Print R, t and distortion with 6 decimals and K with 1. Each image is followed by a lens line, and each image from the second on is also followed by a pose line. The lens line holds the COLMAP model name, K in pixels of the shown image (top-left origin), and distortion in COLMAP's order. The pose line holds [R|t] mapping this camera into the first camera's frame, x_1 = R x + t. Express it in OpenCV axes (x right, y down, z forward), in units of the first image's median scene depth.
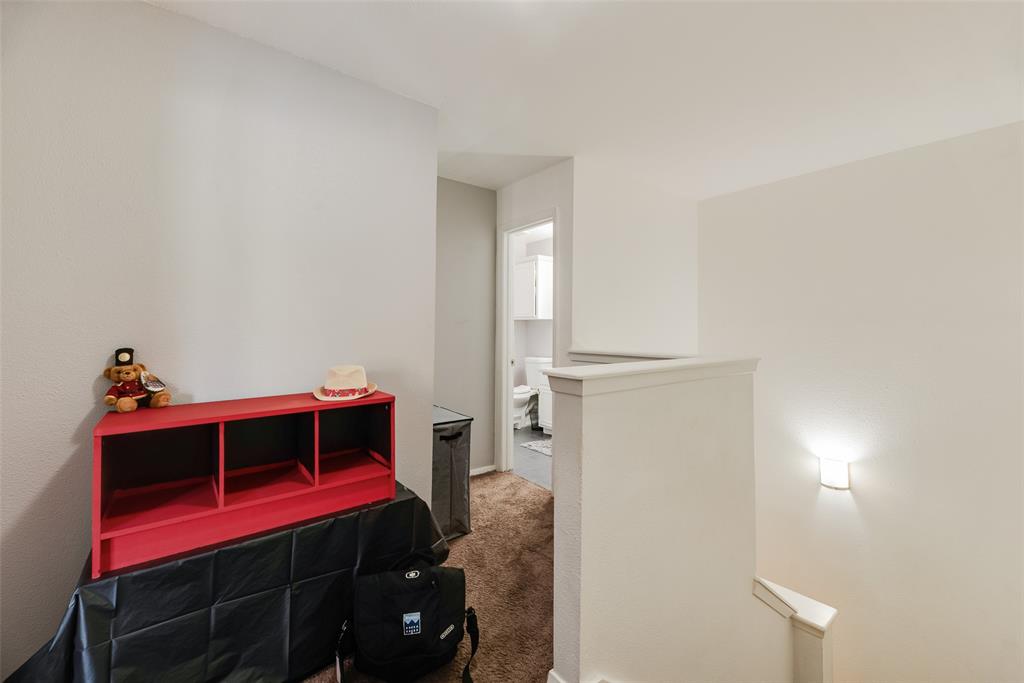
lens RADIAL K [[415.7, 0, 508.1], [0, 415.7, 320.3], [0, 0, 1]] dist [-0.002165, -0.000336]
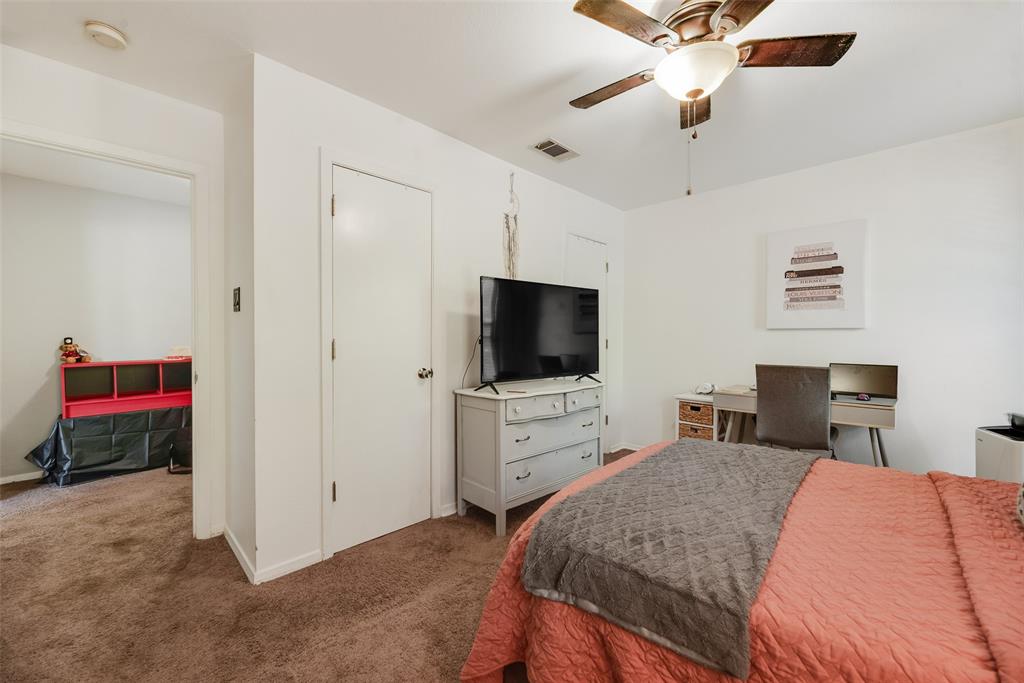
lens RADIAL K [[415.7, 0, 515.8], [0, 415.7, 342.8], [0, 0, 1]] dist [-0.002165, -0.000336]
pose [[0.991634, -0.008506, 0.128797, 1.350270], [0.003375, 0.999194, 0.040003, 0.012977], [-0.129034, -0.039233, 0.990864, -1.736044]]
